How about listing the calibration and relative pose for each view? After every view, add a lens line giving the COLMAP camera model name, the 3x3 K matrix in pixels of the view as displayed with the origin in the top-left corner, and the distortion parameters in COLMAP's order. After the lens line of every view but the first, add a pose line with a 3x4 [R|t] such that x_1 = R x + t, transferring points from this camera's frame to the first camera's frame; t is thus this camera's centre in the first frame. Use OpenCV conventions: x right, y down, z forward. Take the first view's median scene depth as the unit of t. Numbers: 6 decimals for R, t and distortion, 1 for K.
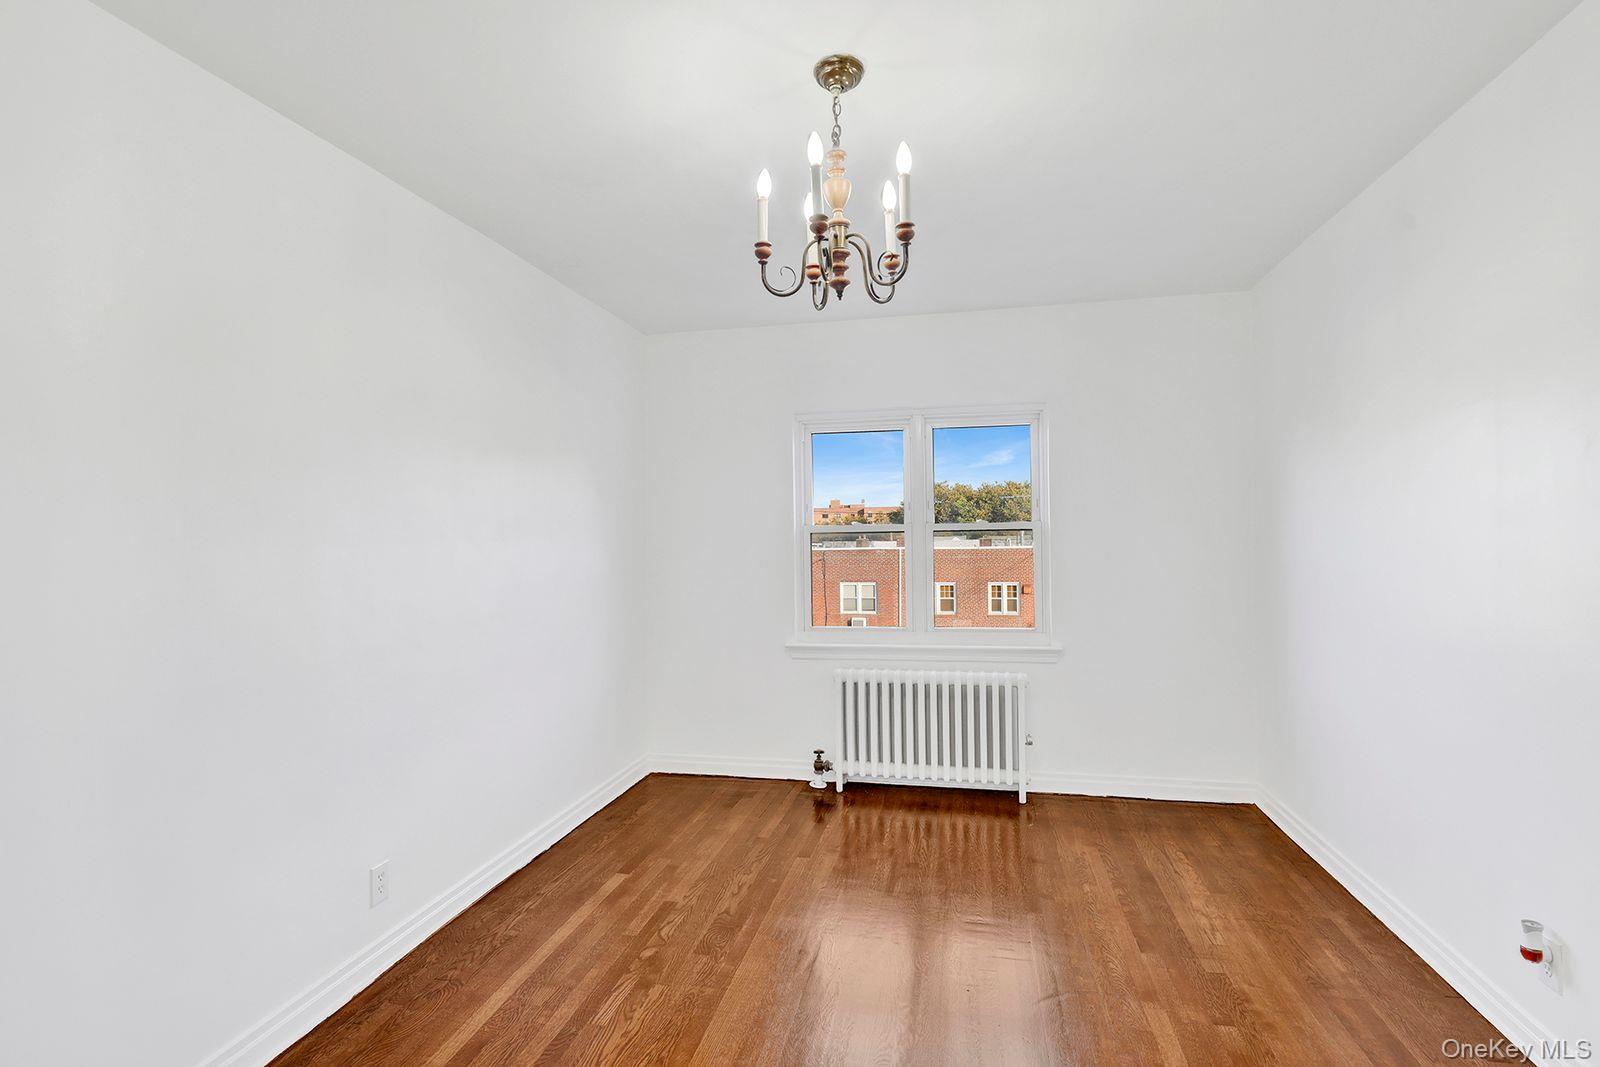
lens RADIAL K [[815.8, 0, 796.9], [0, 815.8, 535.0], [0, 0, 1]] dist [0.003310, -0.002084]
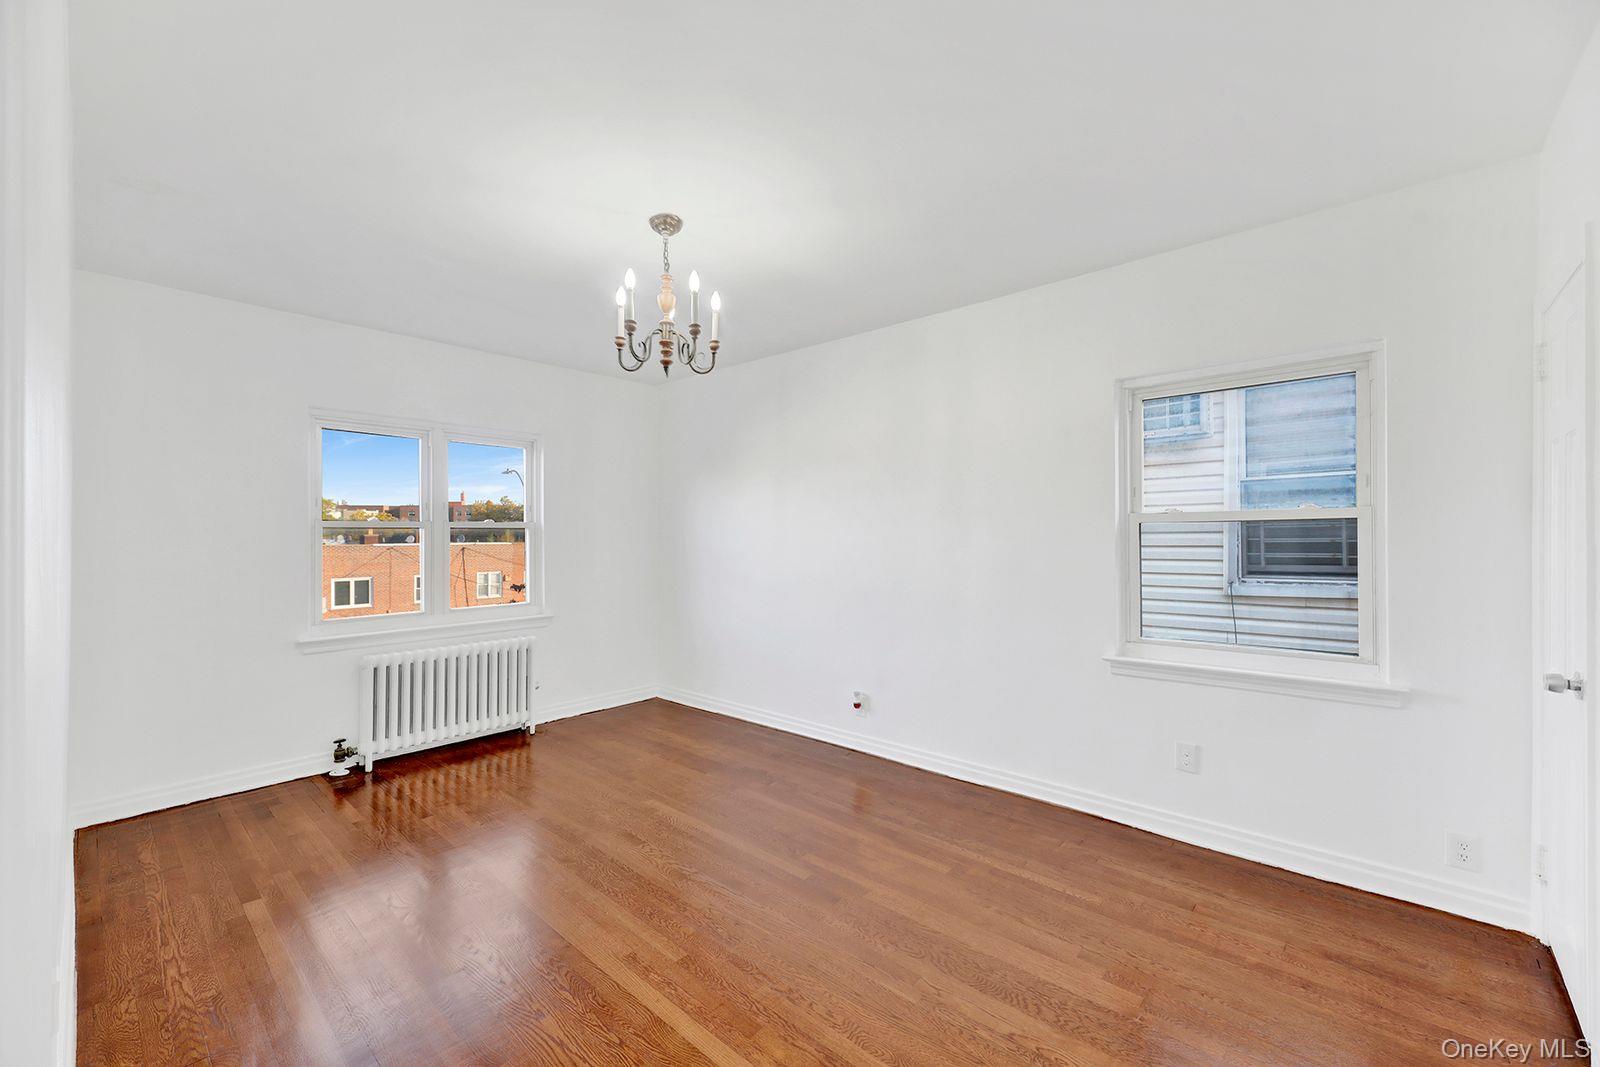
lens RADIAL K [[650.6, 0, 798.5], [0, 650.6, 530.7], [0, 0, 1]] dist [-0.001272, -0.000468]
pose [[0.499190, 0.013542, 0.866387, -0.421458], [-0.001786, 0.999892, -0.014600, 0.011472], [-0.866491, 0.005741, 0.499160, 0.089610]]
